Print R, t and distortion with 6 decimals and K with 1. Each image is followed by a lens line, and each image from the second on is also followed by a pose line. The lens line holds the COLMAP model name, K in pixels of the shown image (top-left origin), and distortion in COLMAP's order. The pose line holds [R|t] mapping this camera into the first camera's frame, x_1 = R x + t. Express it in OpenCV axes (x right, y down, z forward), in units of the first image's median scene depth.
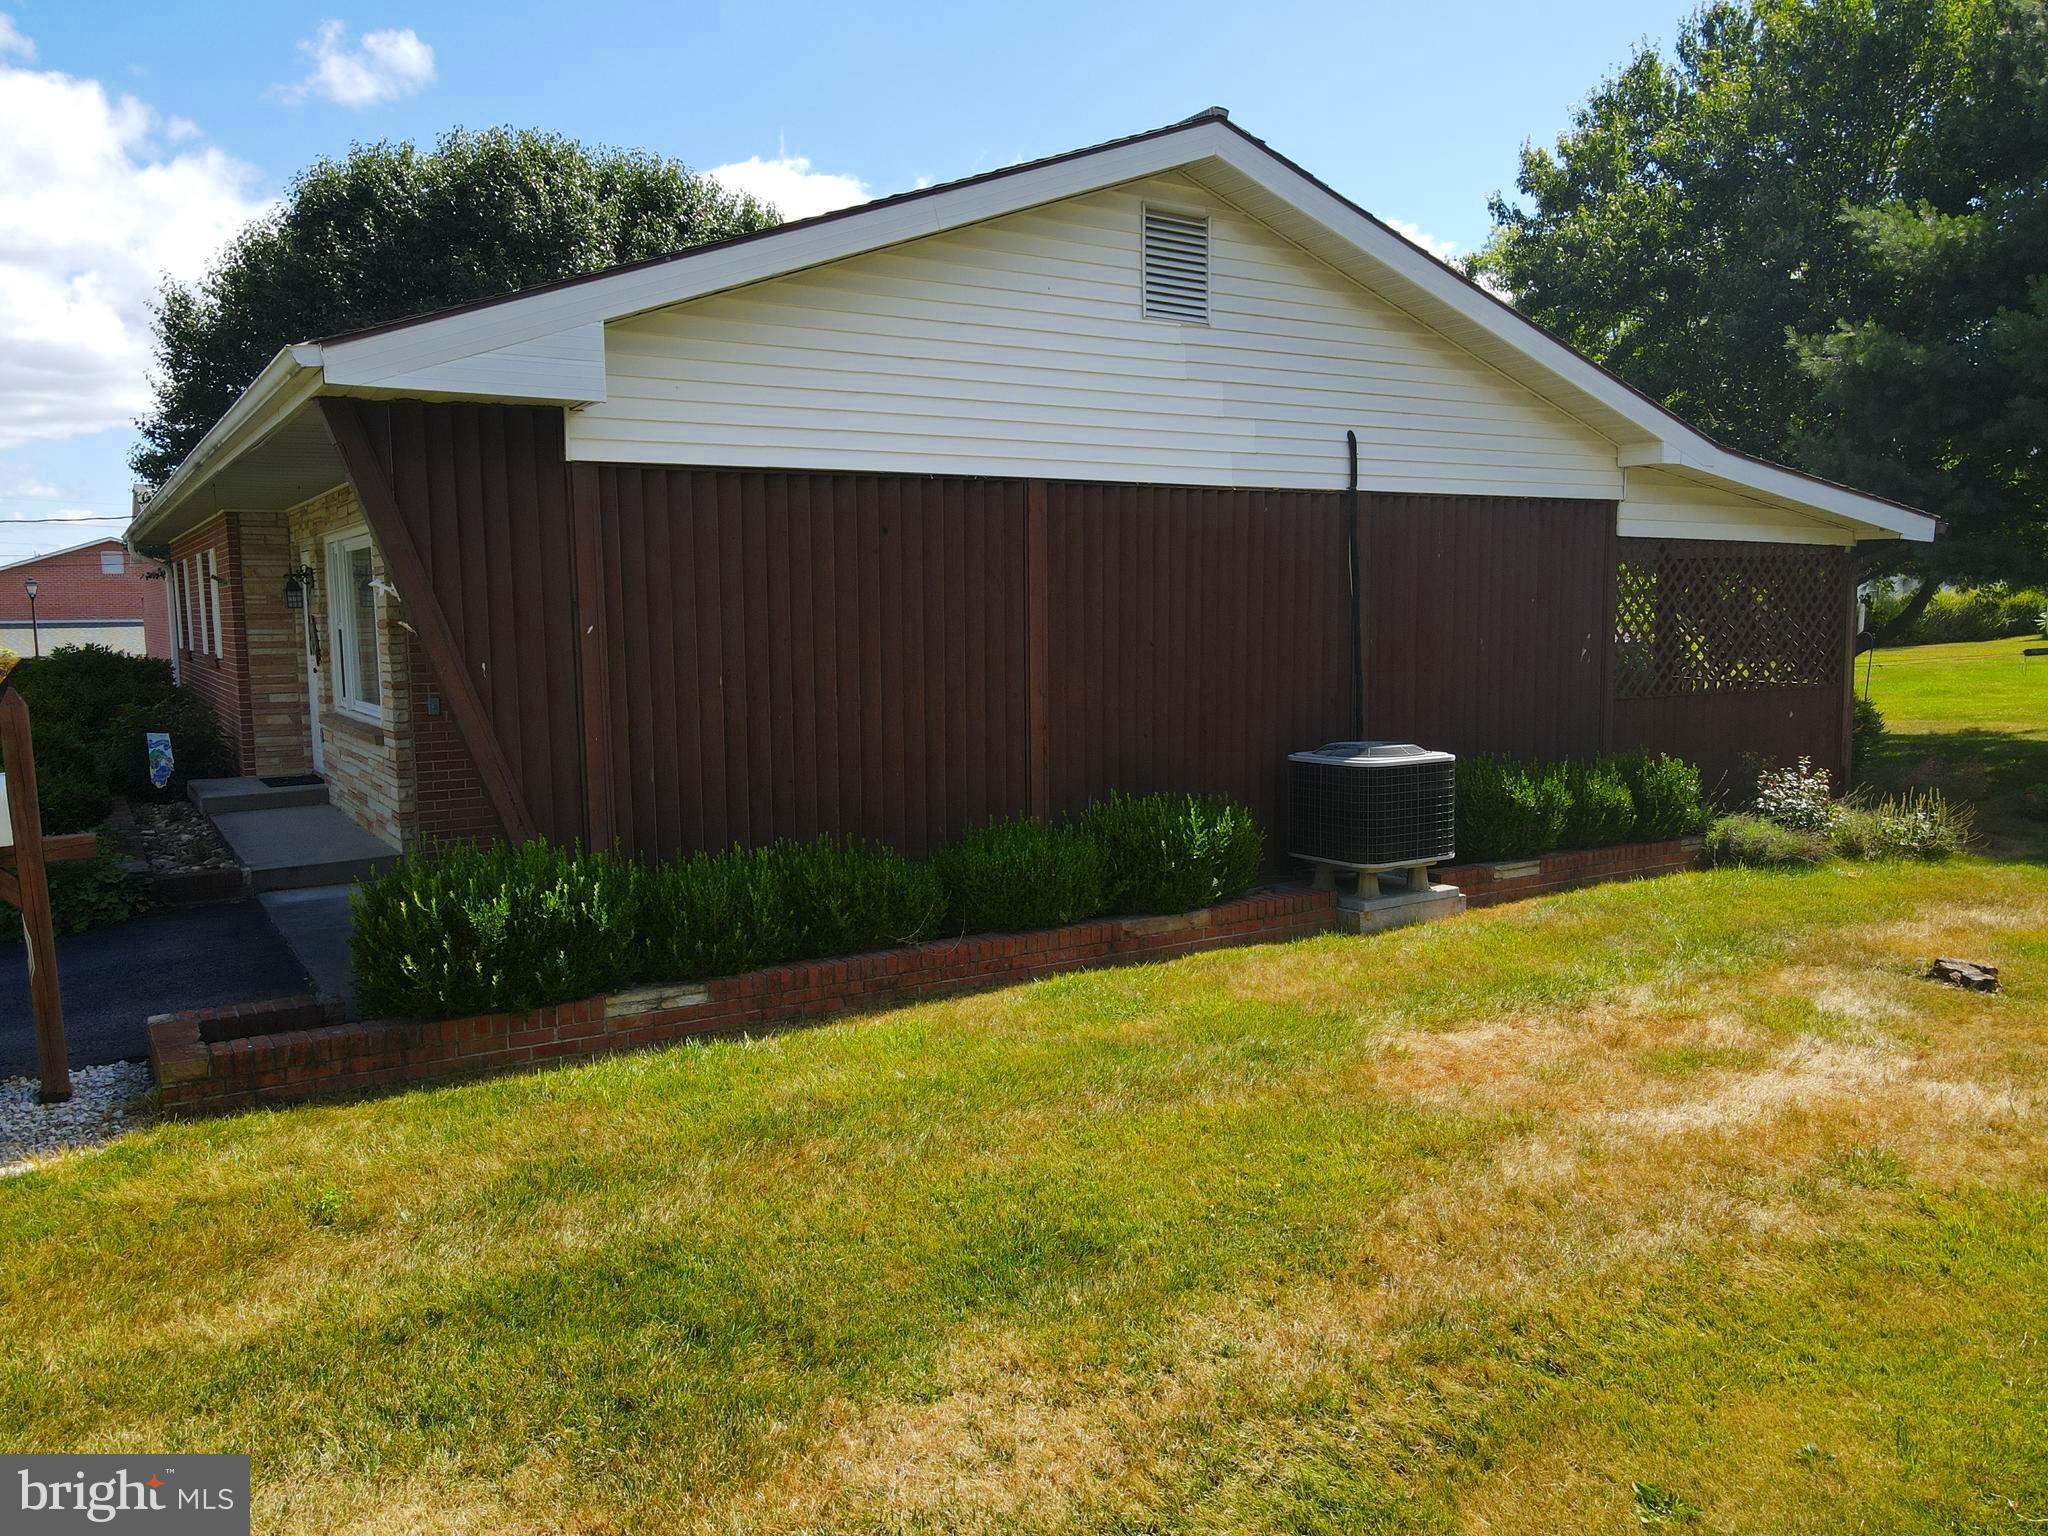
lens RADIAL K [[1495.0, 0, 1024.0], [0, 1495.0, 768.0], [0, 0, 1]] dist [0.006210, 0.011084]
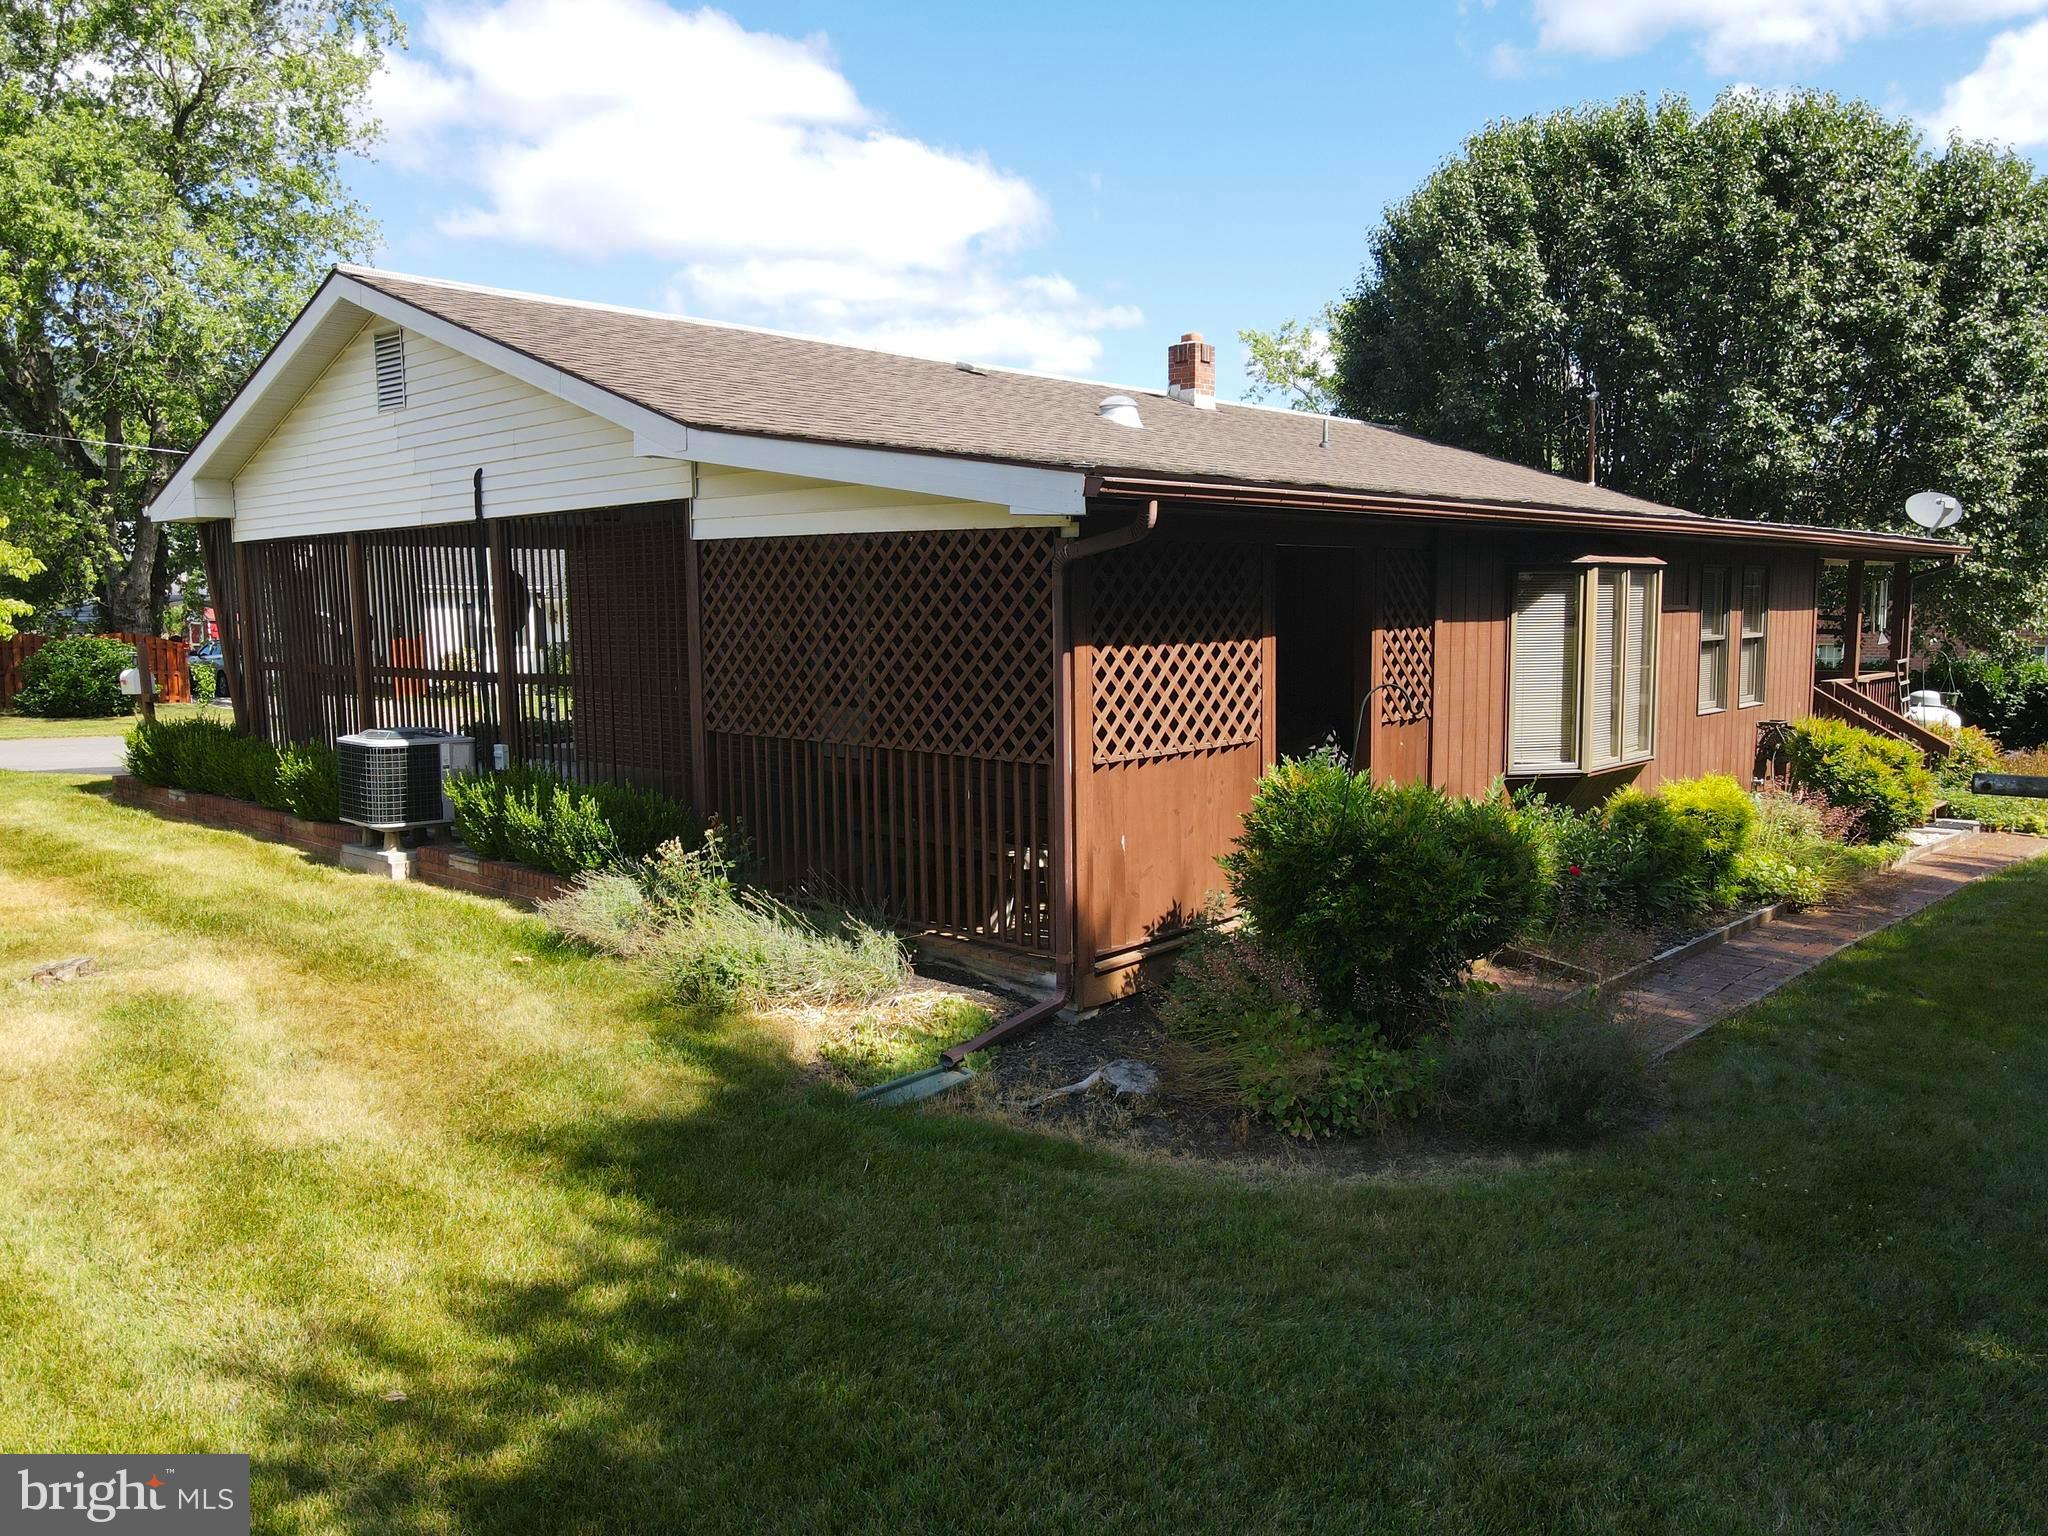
lens RADIAL K [[1495.0, 0, 1024.0], [0, 1495.0, 768.0], [0, 0, 1]] dist [0.006210, 0.011084]
pose [[0.236595, 0.115322, -0.964740, 1.457095], [-0.101145, 0.990460, 0.093591, -0.144503], [0.966329, 0.075436, 0.246002, 1.129072]]
